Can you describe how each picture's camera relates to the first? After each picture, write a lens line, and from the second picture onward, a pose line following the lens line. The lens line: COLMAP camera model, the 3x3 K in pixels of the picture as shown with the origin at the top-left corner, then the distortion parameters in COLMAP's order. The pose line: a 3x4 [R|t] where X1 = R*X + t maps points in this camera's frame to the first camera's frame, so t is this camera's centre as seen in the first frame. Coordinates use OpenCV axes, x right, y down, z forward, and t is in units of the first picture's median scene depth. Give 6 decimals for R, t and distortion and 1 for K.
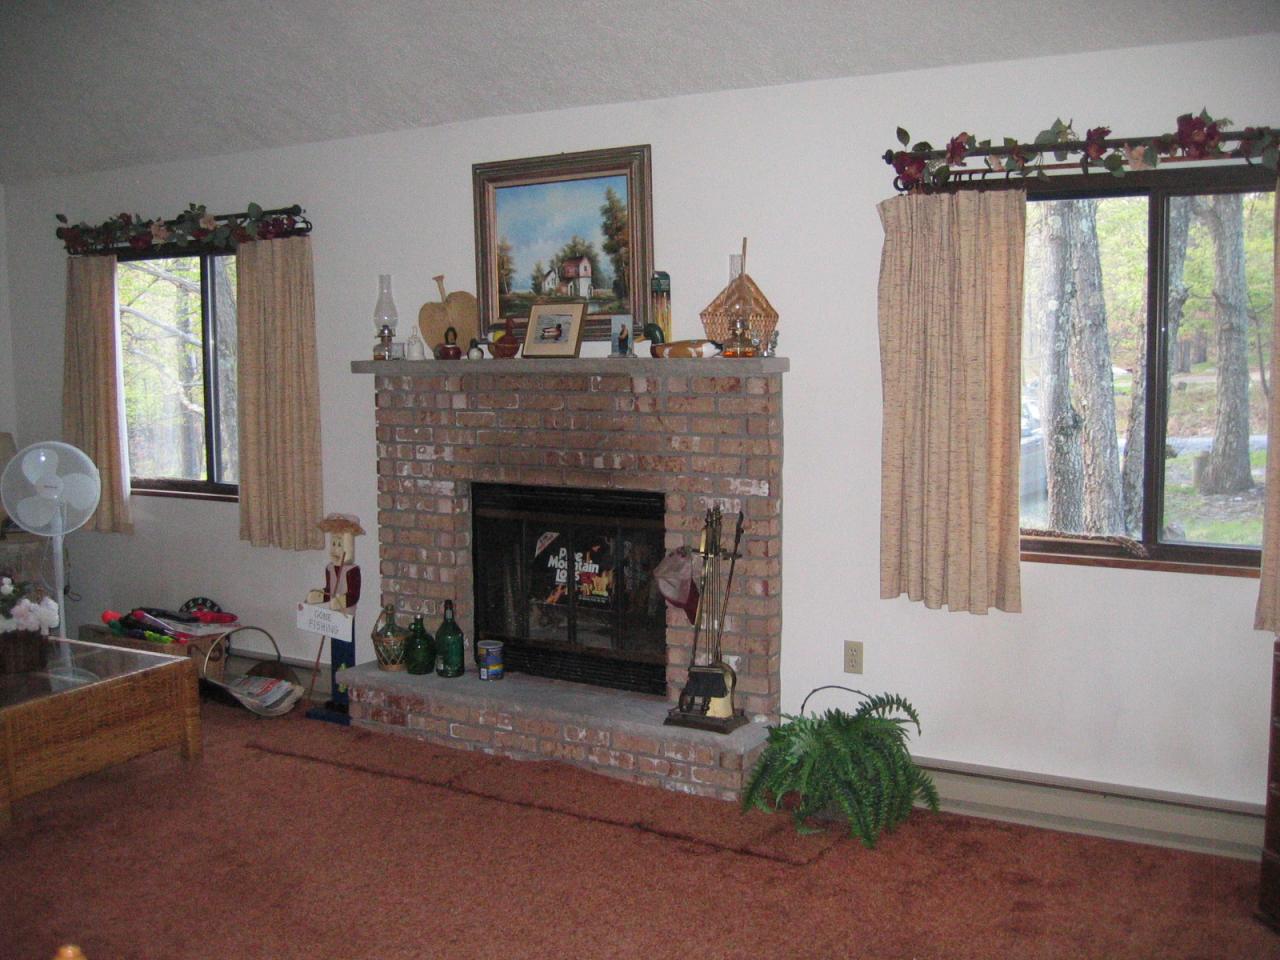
lens RADIAL K [[1348.0, 0, 639.2], [0, 1348.0, 483.7], [0, 0, 1]] dist [-0.106667, 0.000000]
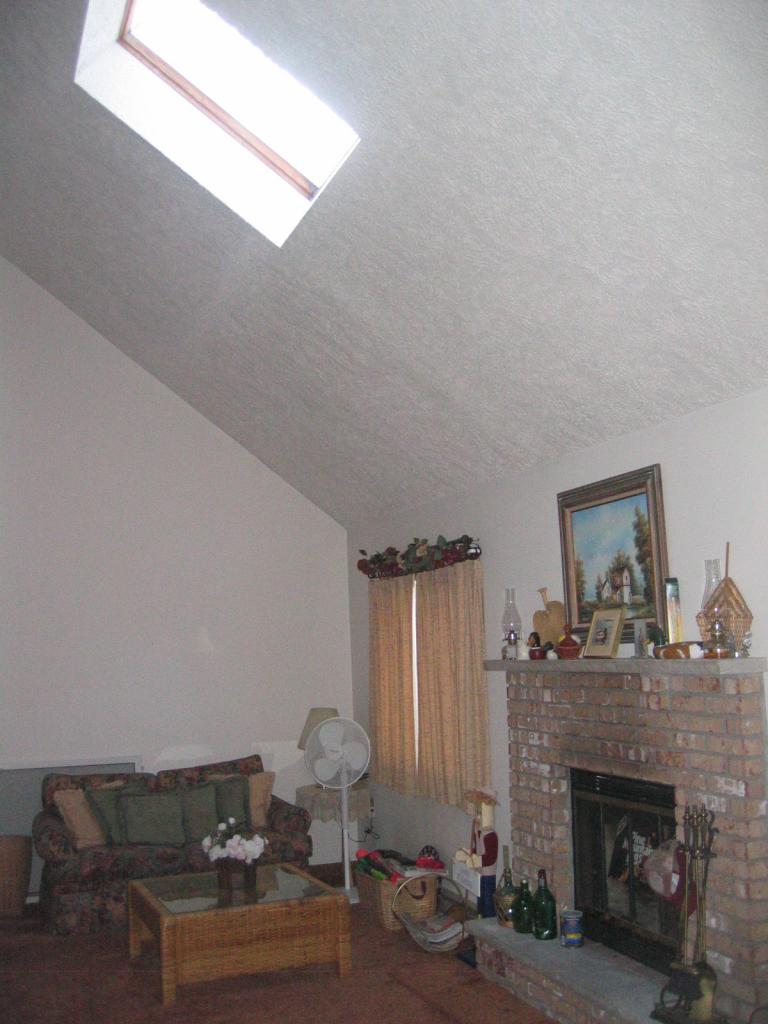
lens RADIAL K [[1078.4, 0, 383.9], [0, 1078.4, 511.8], [0, 0, 1]] dist [-0.106667, 0.000000]
pose [[0.785364, -0.087697, -0.612791, 0.352117], [-0.043827, 0.979553, -0.196353, -0.029705], [0.617481, 0.181065, 0.765462, 0.181273]]
